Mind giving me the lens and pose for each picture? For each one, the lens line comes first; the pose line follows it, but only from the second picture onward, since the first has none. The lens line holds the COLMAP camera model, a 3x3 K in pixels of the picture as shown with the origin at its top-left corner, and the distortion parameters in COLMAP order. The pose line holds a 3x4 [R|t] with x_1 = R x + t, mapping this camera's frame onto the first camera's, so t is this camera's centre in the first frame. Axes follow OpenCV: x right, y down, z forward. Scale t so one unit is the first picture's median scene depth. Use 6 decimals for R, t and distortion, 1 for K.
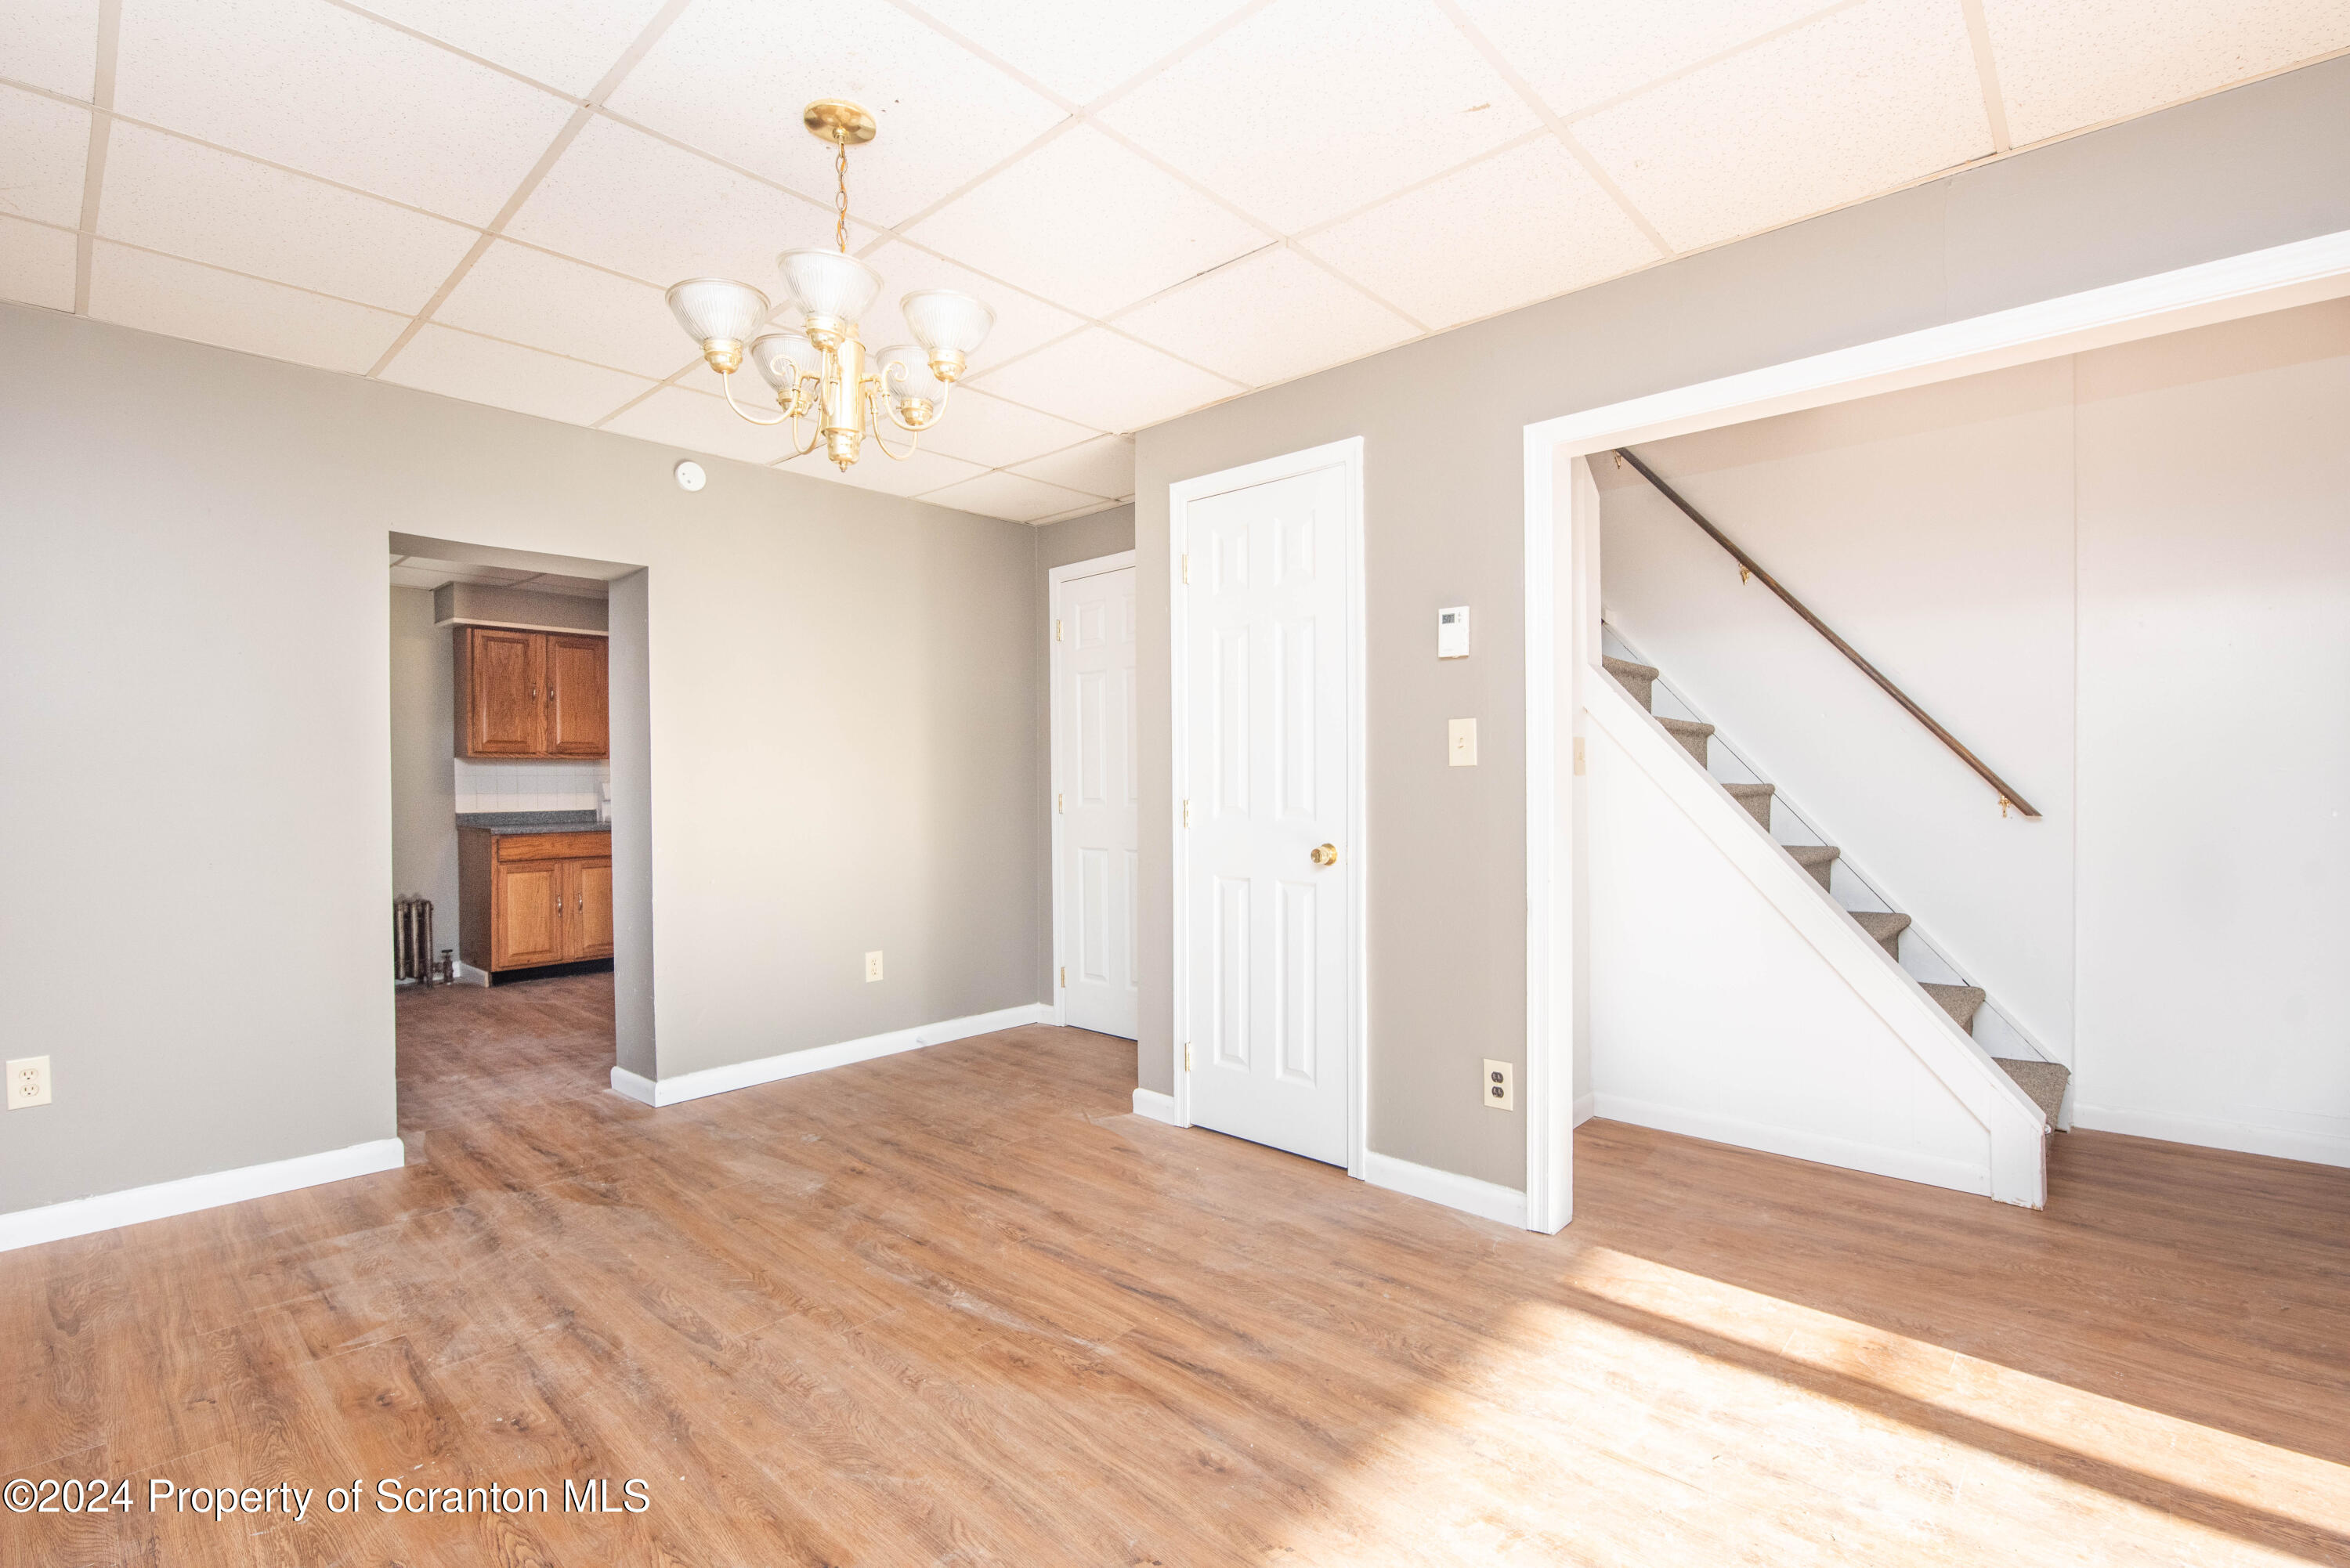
lens RADIAL K [[1063.2, 0, 1181.8], [0, 1063.2, 790.3], [0, 0, 1]] dist [-0.005457, -0.004632]
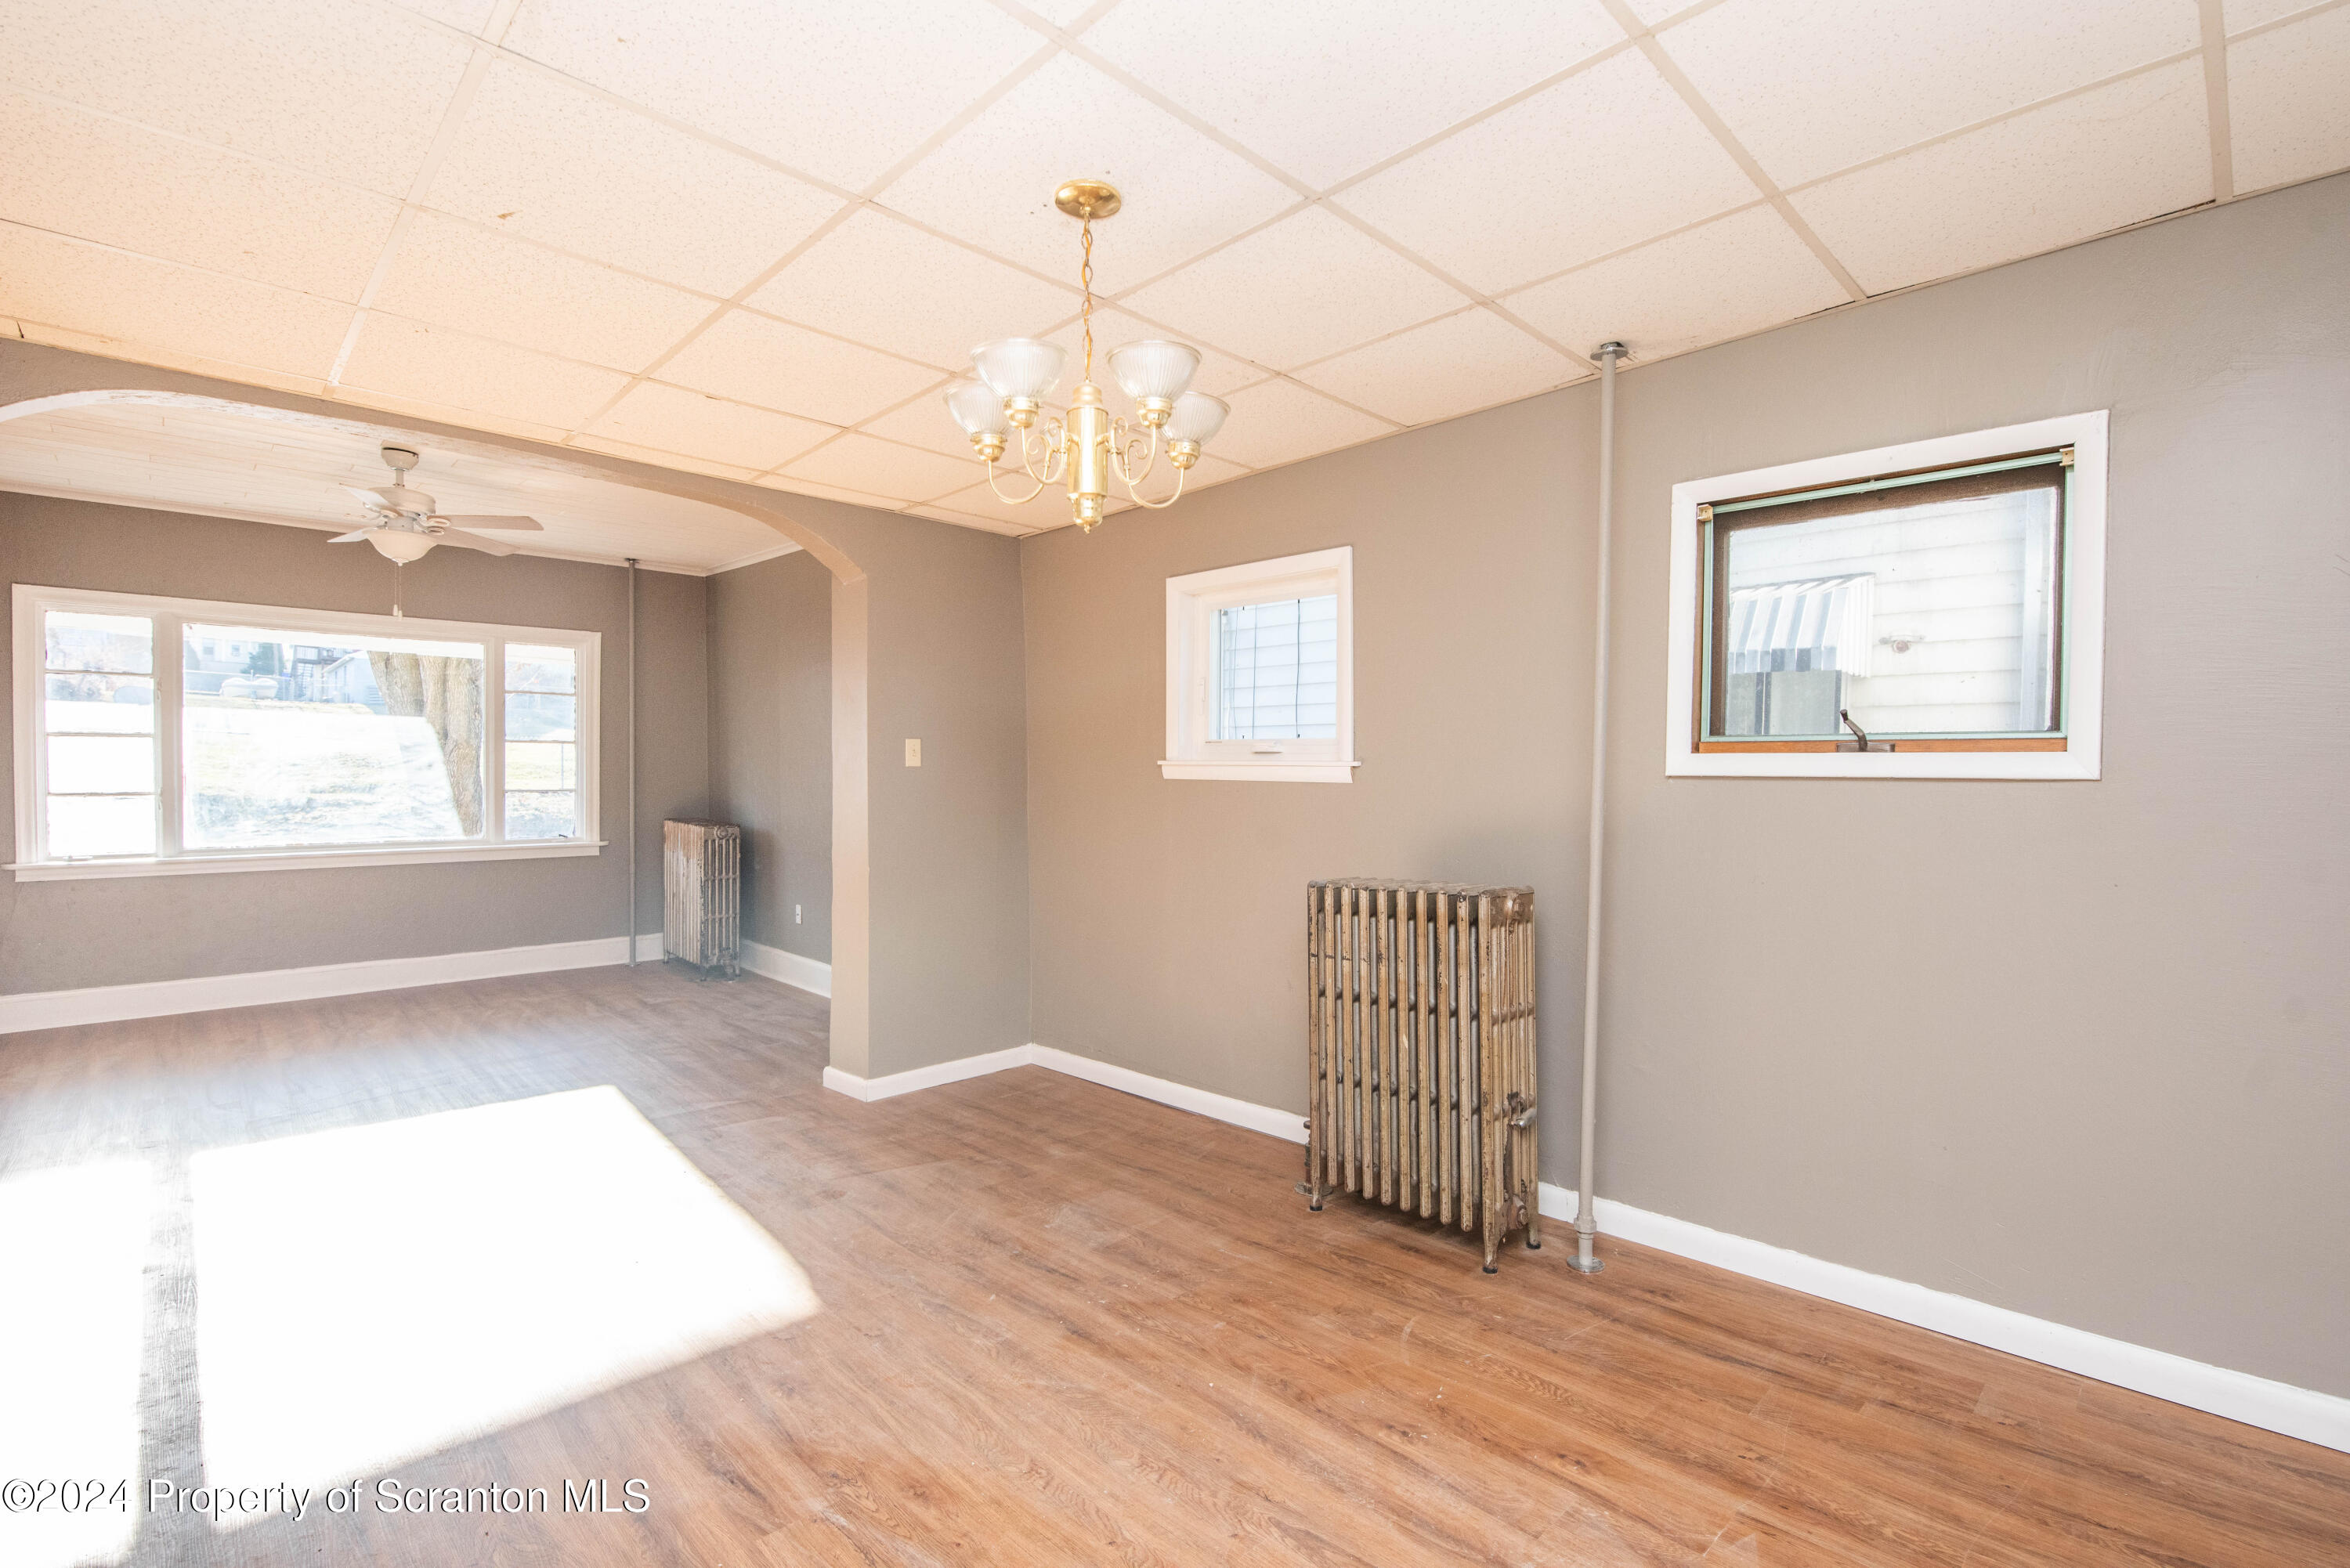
lens RADIAL K [[1063.2, 0, 1177.7], [0, 1063.2, 788.8], [0, 0, 1]] dist [-0.005457, -0.004632]
pose [[-0.998335, 0.008822, 0.056999, -0.343838], [0.009247, 0.999931, 0.007210, -0.040568], [-0.056932, 0.007725, -0.998348, 1.512109]]
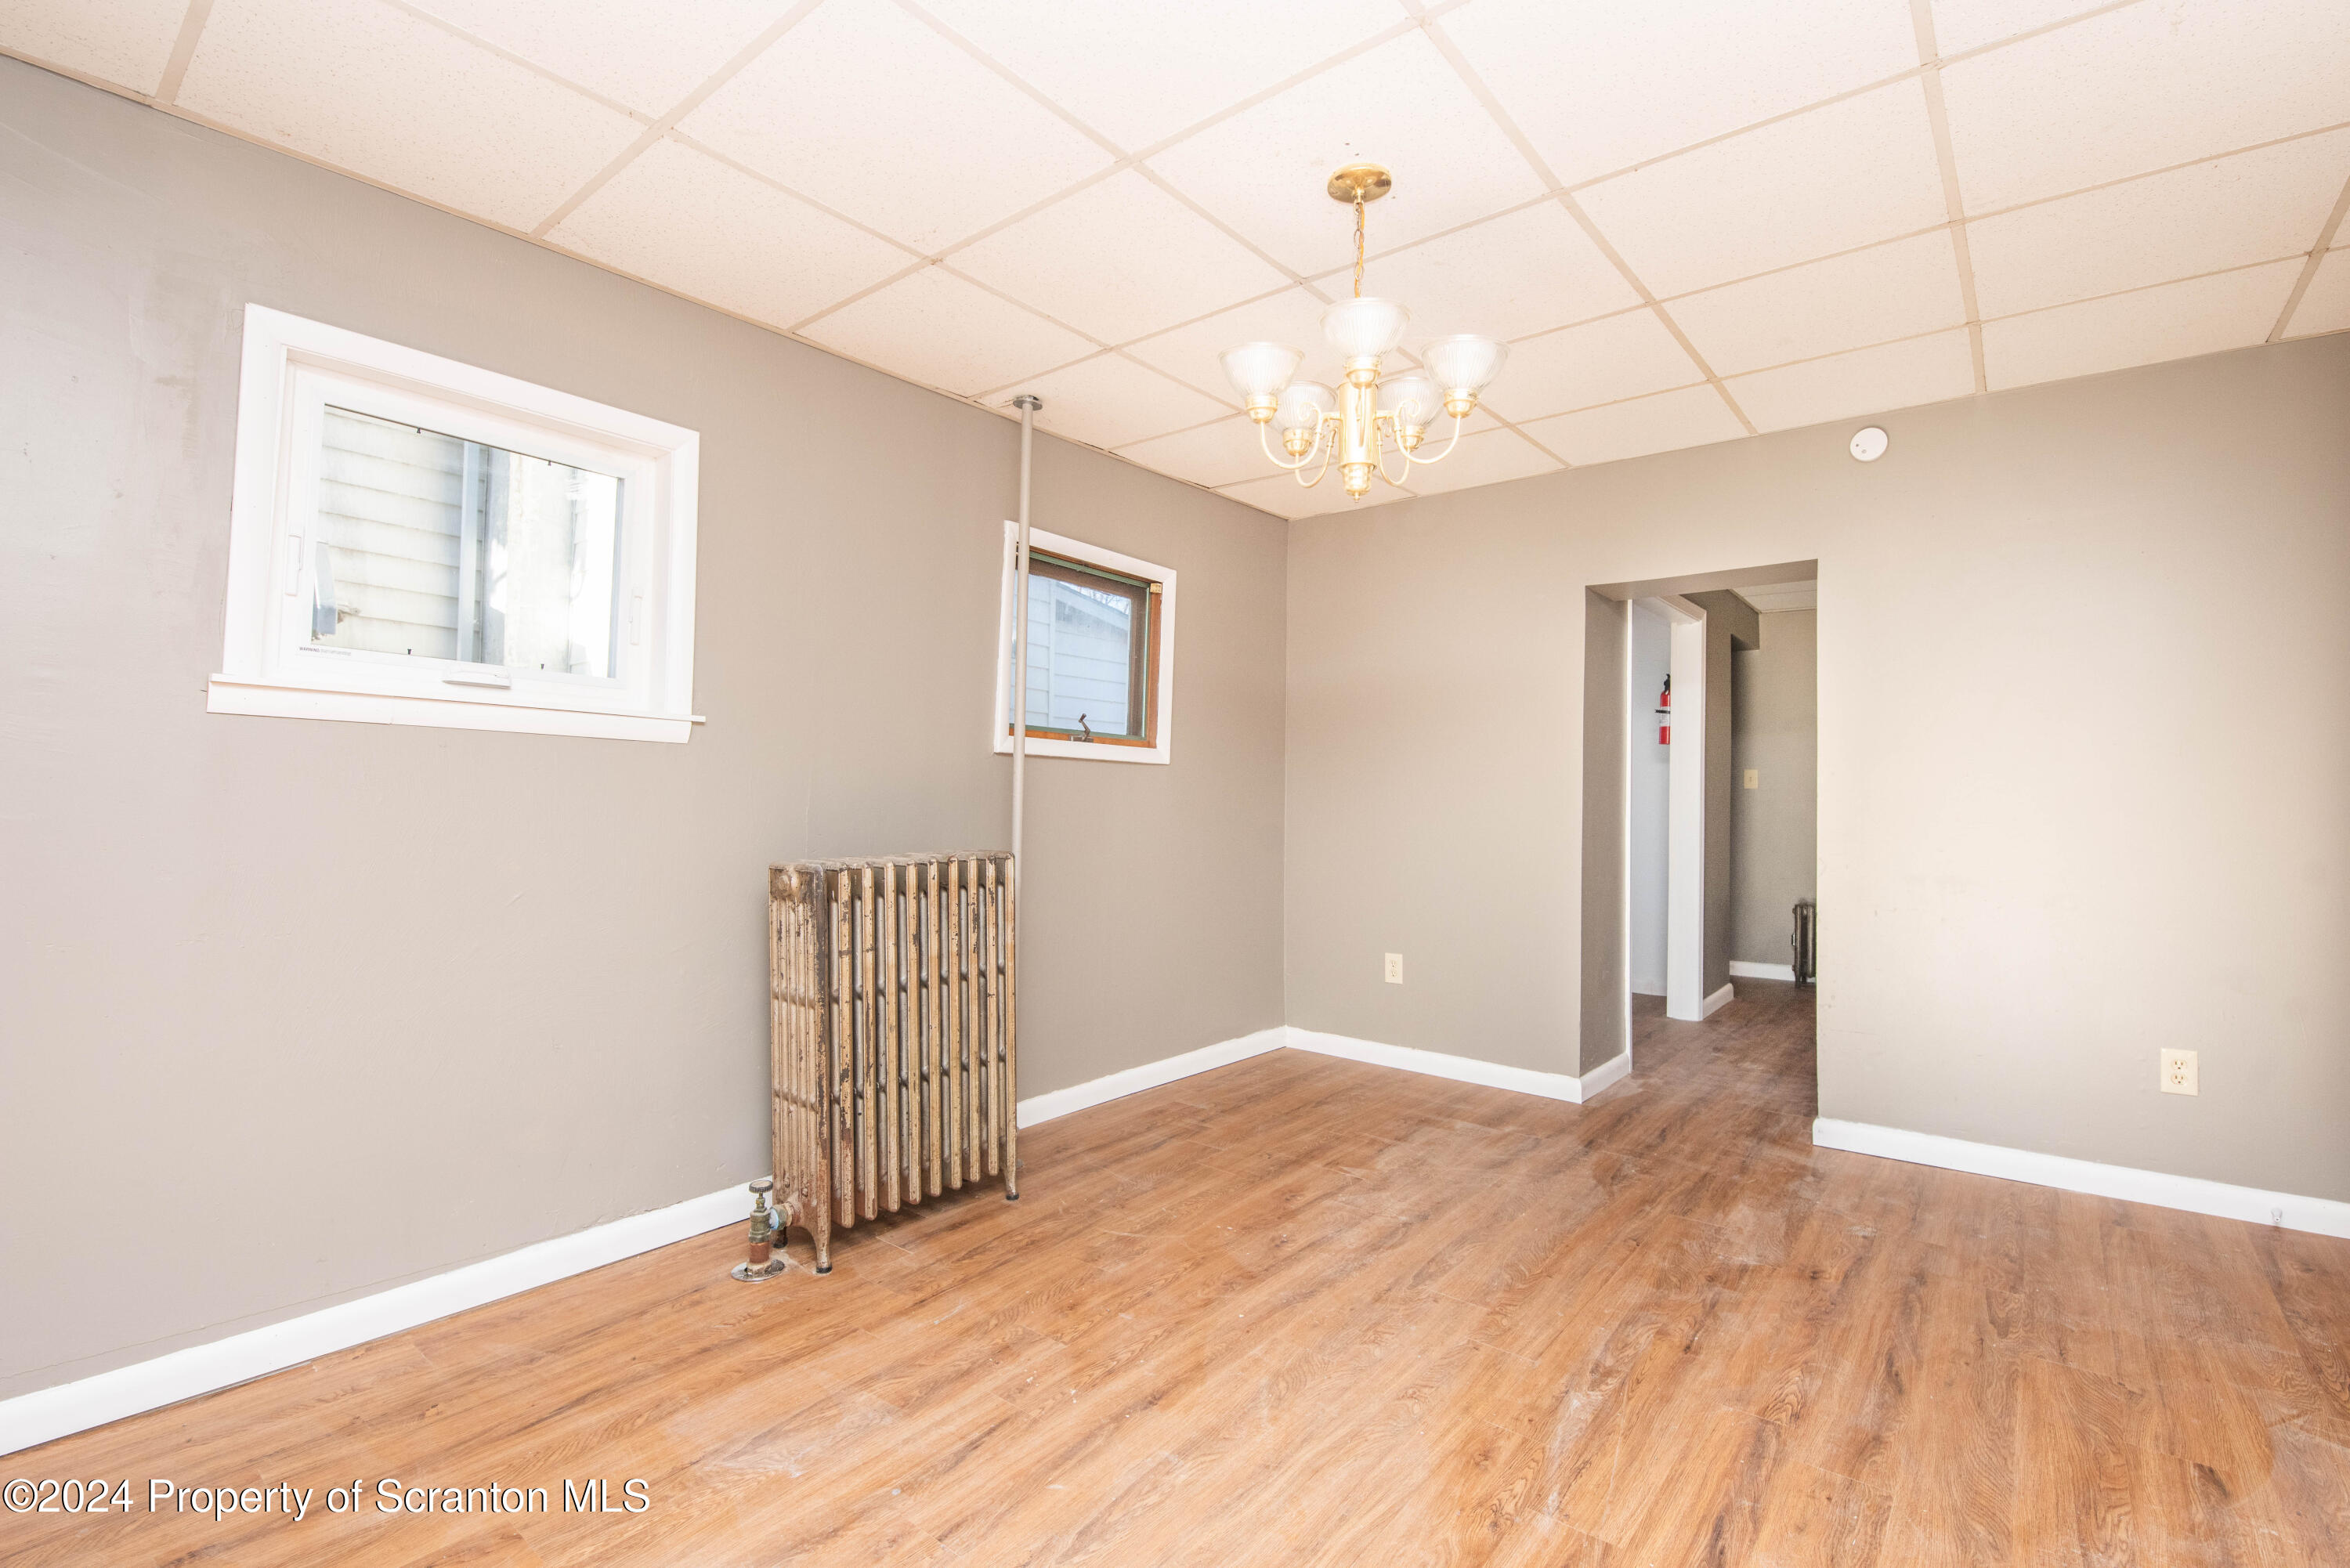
lens RADIAL K [[1063.2, 0, 1178.2], [0, 1063.2, 792.0], [0, 0, 1]] dist [-0.005457, -0.004632]
pose [[0.056437, 0.007300, -0.998379, 0.562340], [-0.018094, 0.999817, 0.006288, -0.004477], [0.998242, 0.017710, 0.056558, 0.563350]]
